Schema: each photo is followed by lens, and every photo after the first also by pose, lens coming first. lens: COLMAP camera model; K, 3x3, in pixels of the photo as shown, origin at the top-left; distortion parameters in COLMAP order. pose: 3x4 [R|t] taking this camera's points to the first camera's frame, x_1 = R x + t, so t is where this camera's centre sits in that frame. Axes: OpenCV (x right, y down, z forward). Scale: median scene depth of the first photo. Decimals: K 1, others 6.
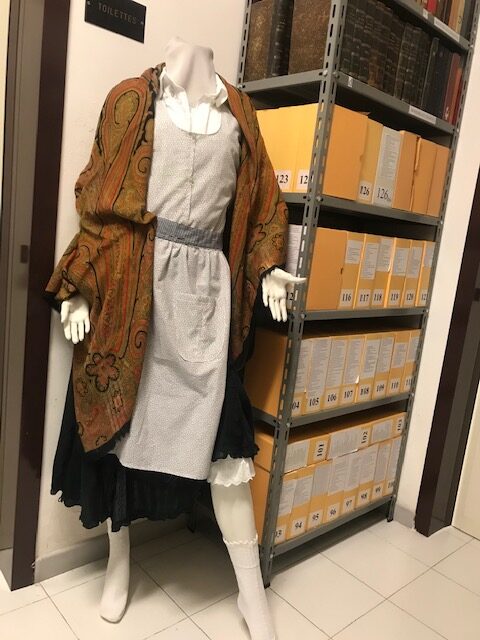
lens RADIAL K [[523.1, 0, 236.1], [0, 523.1, 311.5], [0, 0, 1]] dist [0.039258, -0.050143]
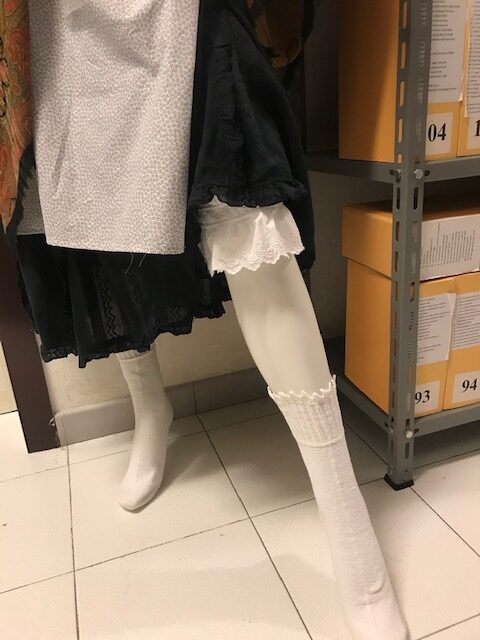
lens RADIAL K [[523.1, 0, 225.8], [0, 523.1, 304.4], [0, 0, 1]] dist [0.039258, -0.050143]
pose [[0.895890, -0.042456, -0.442243, 0.172231], [0.118405, 0.982237, 0.145567, 0.281692], [0.428208, -0.182776, 0.885003, 0.564768]]
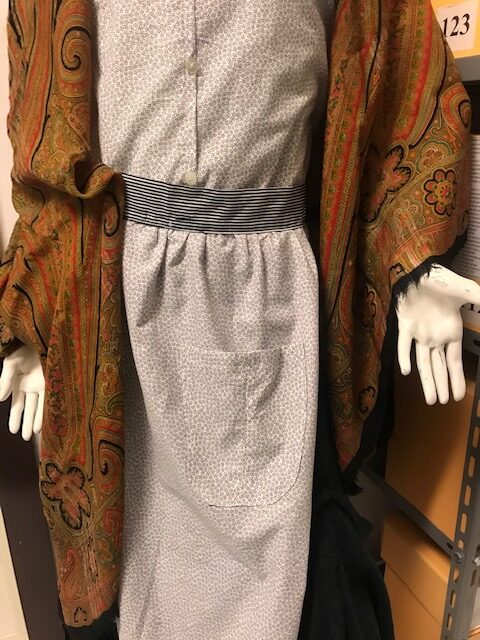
lens RADIAL K [[523.1, 0, 228.5], [0, 523.1, 309.0], [0, 0, 1]] dist [0.039258, -0.050143]
pose [[0.933518, -0.022793, -0.357806, 0.073387], [0.080594, 0.985777, 0.147474, -0.121968], [0.349355, -0.166506, 0.922077, 0.587382]]
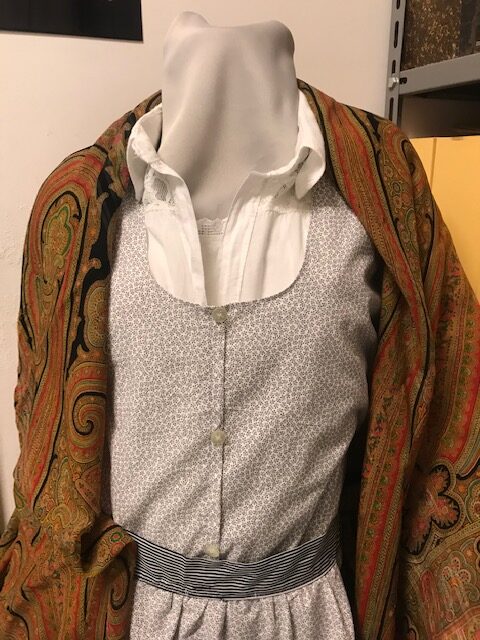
lens RADIAL K [[523.1, 0, 236.5], [0, 523.1, 316.8], [0, 0, 1]] dist [0.039258, -0.050143]
pose [[0.930235, -0.015546, -0.366636, 0.052258], [0.051164, 0.994838, 0.087633, -0.345393], [0.363381, -0.100278, 0.926228, 0.658006]]
